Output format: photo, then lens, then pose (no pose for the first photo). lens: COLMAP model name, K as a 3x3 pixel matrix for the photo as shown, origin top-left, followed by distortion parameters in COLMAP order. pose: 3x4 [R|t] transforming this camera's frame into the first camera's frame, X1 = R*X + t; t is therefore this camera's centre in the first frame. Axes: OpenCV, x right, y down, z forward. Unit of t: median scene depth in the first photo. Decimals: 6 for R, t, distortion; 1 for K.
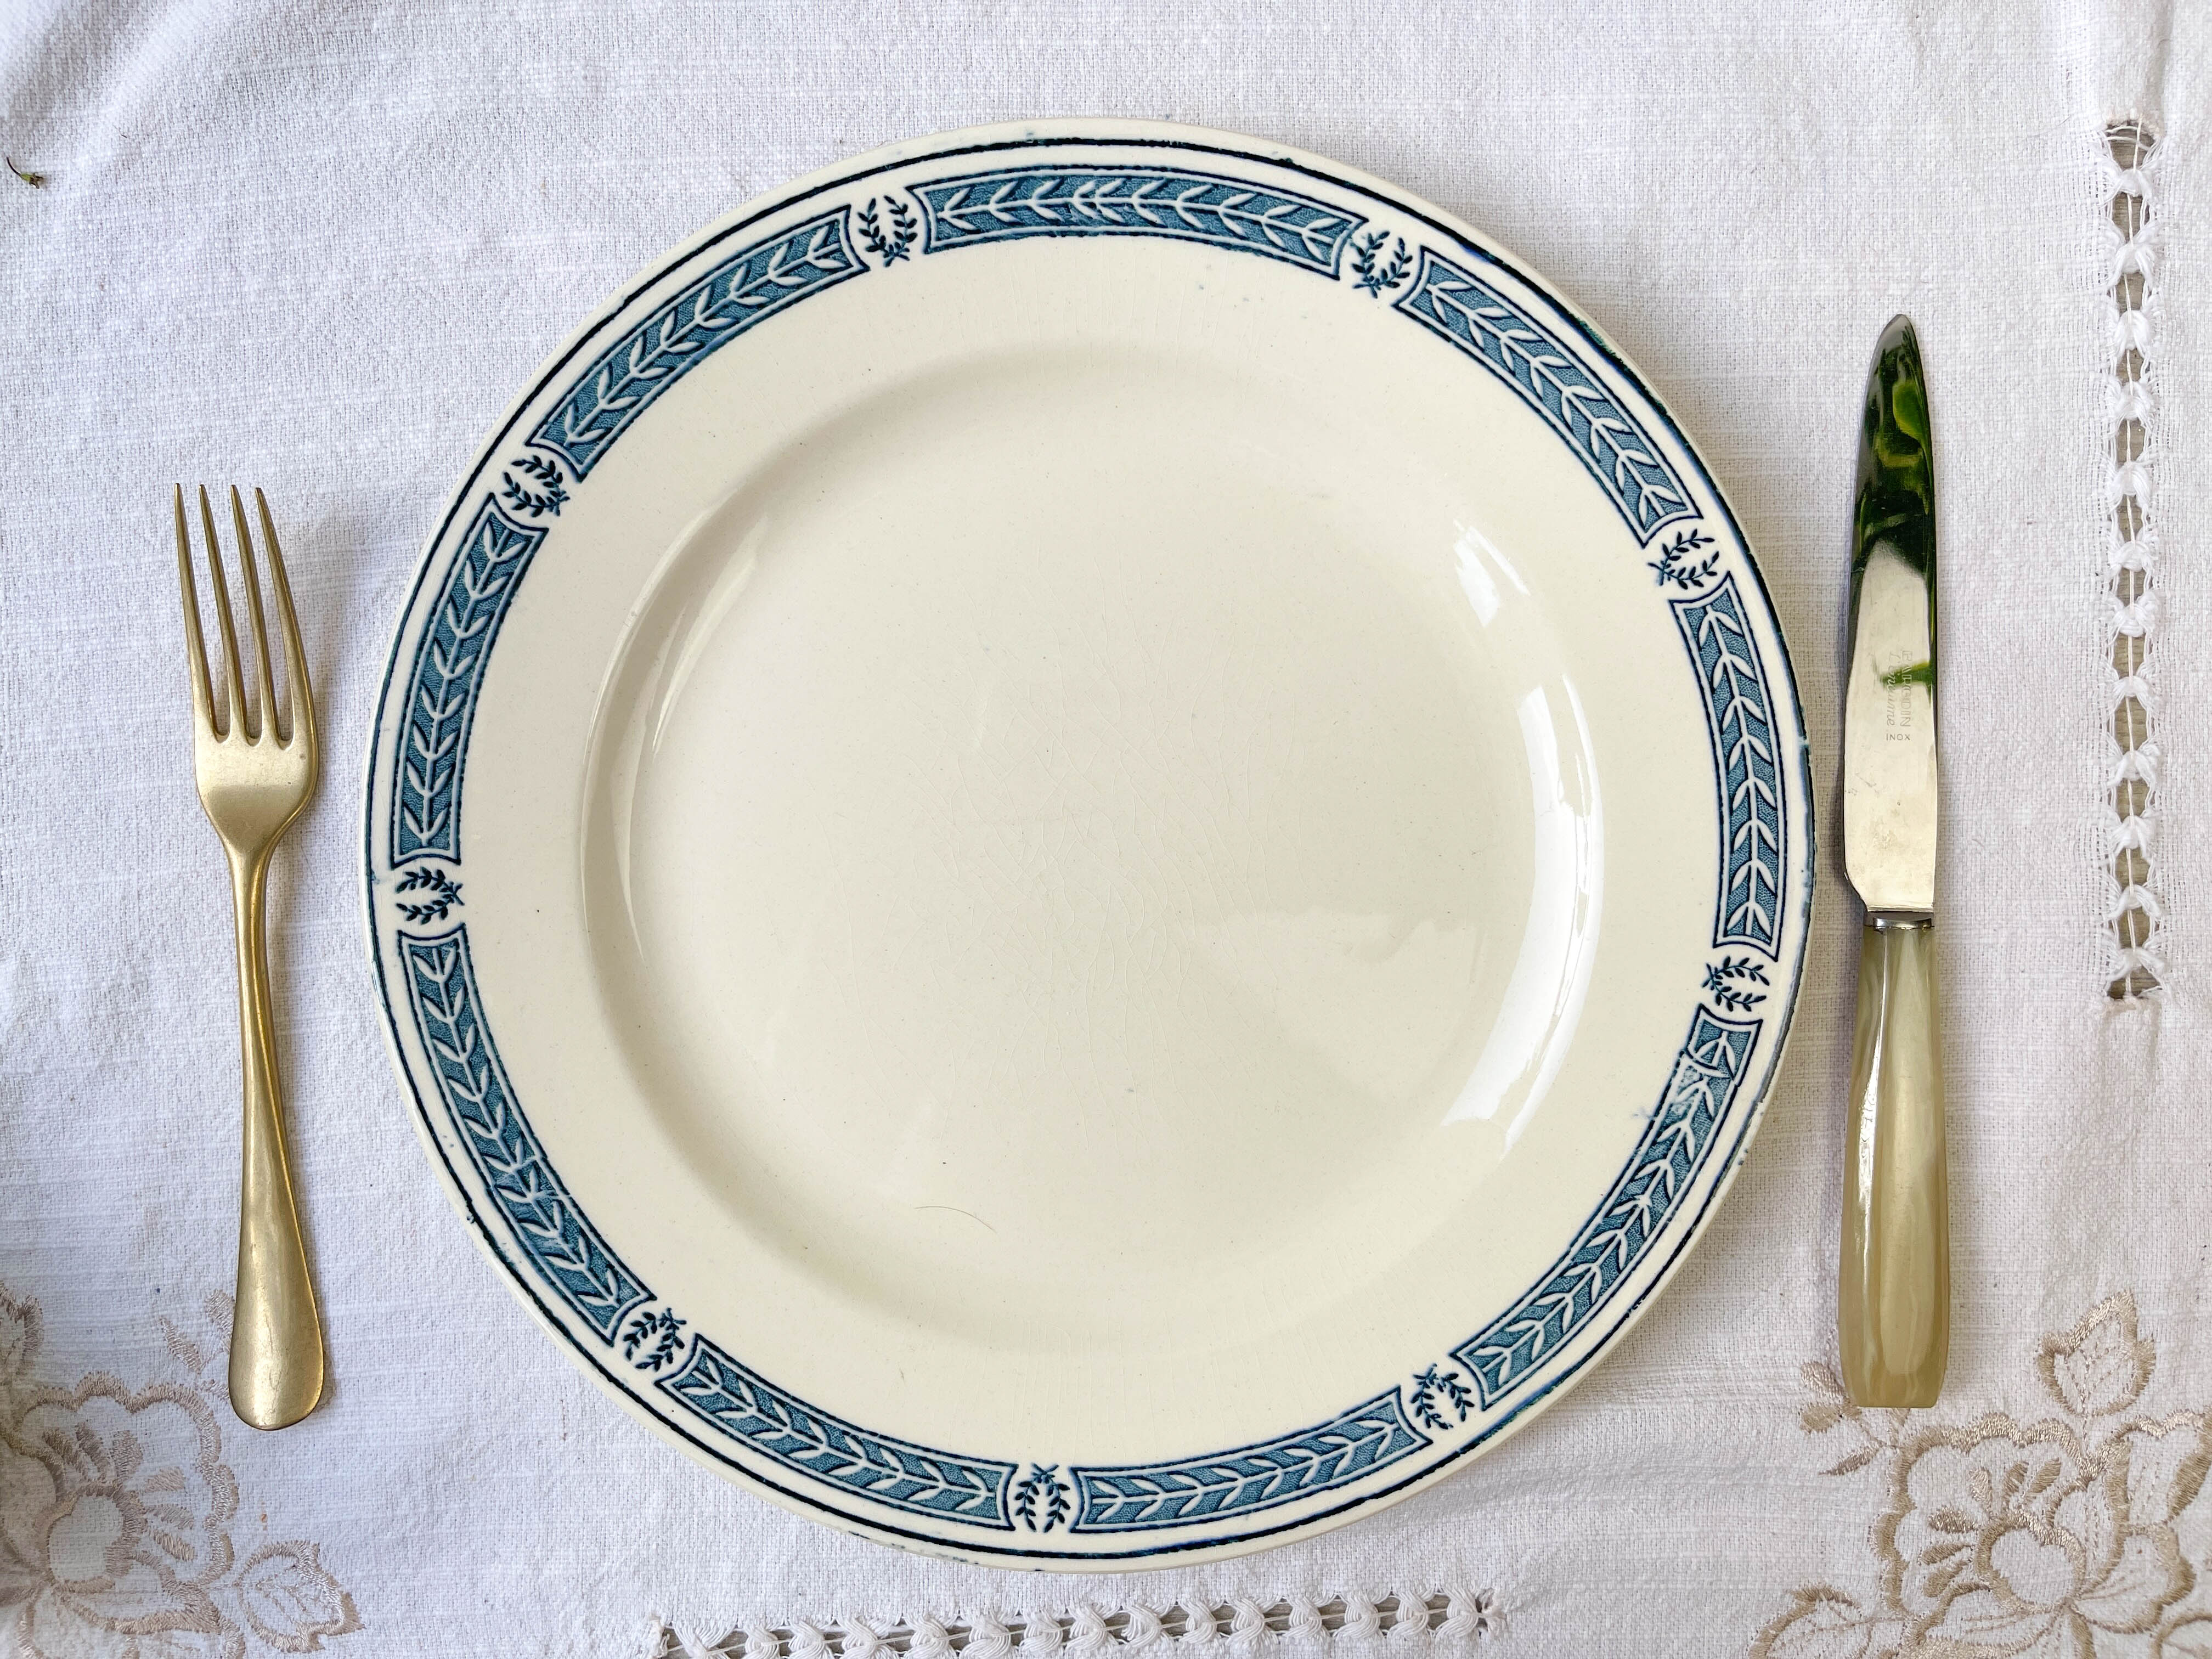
lens RADIAL K [[1740.8, 0, 1116.8], [0, 1740.8, 824.2], [0, 0, 1]] dist [0.020203, -0.062901]
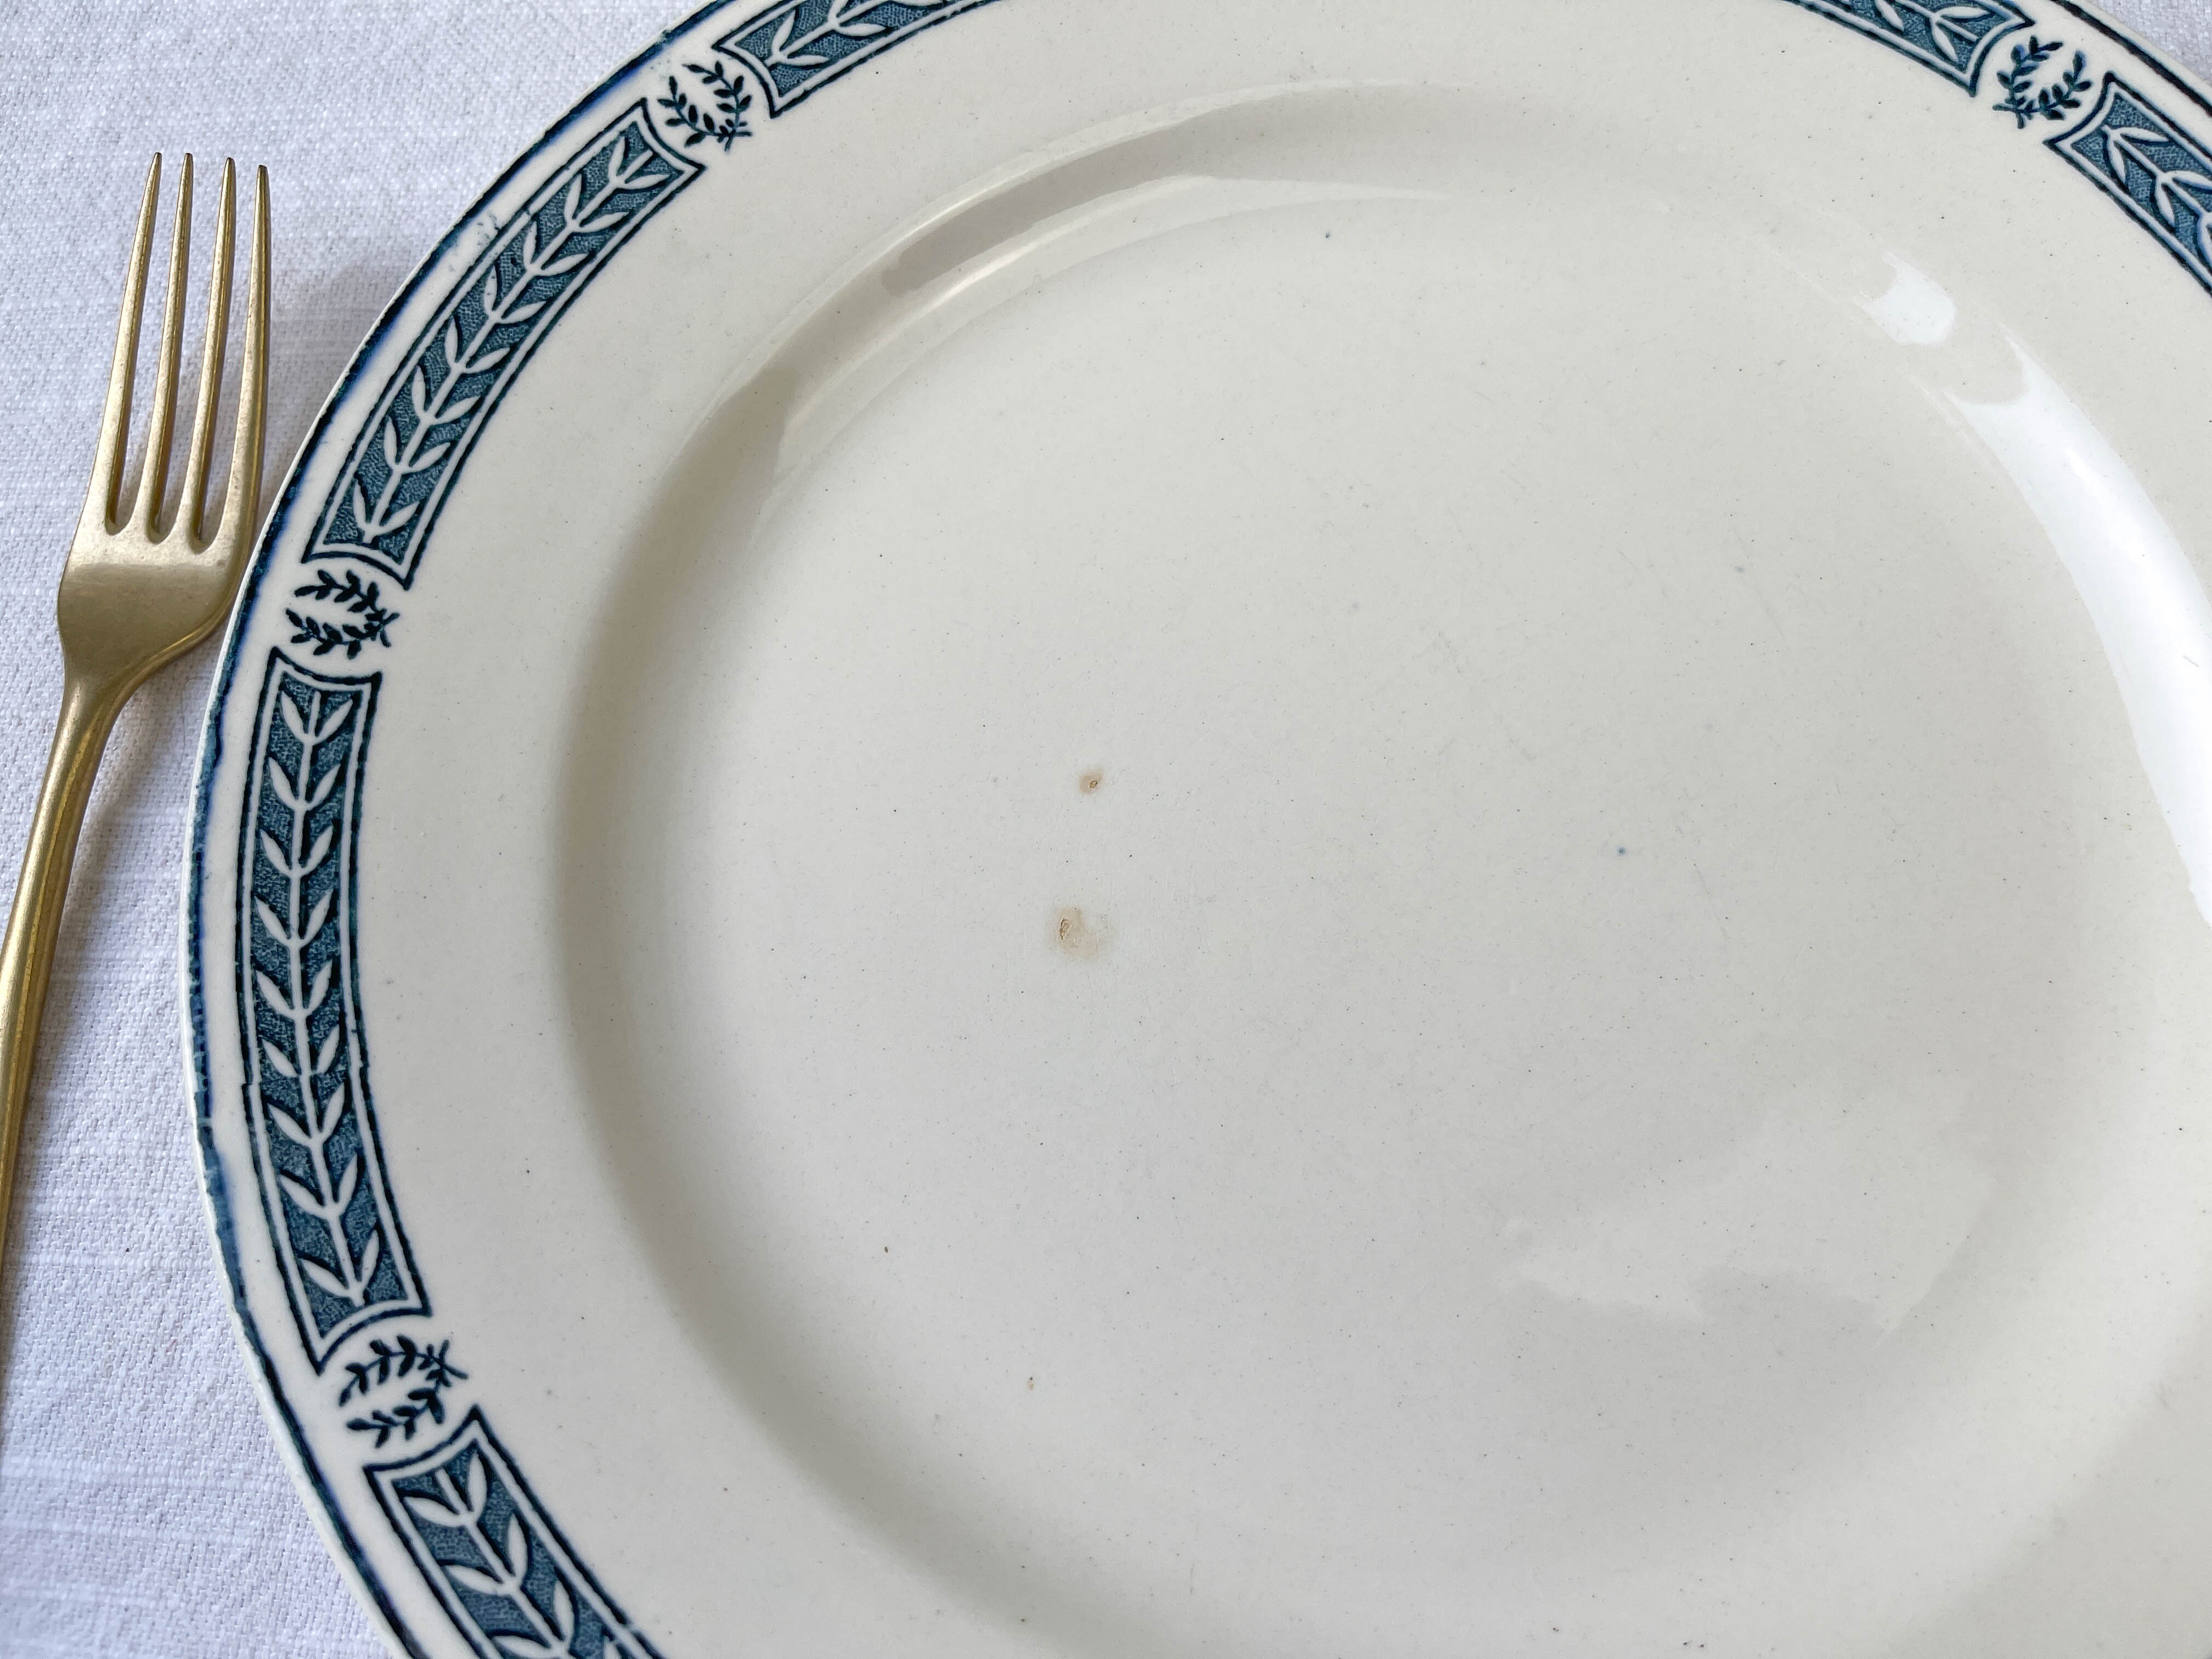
lens RADIAL K [[1753.6, 0, 1131.2], [0, 1753.6, 836.9], [0, 0, 1]] dist [0.016991, -0.082121]
pose [[0.992083, 0.089404, -0.088196, -0.056779], [-0.114239, 0.934159, -0.338077, 0.242289], [0.052164, 0.345476, 0.936977, 0.432444]]
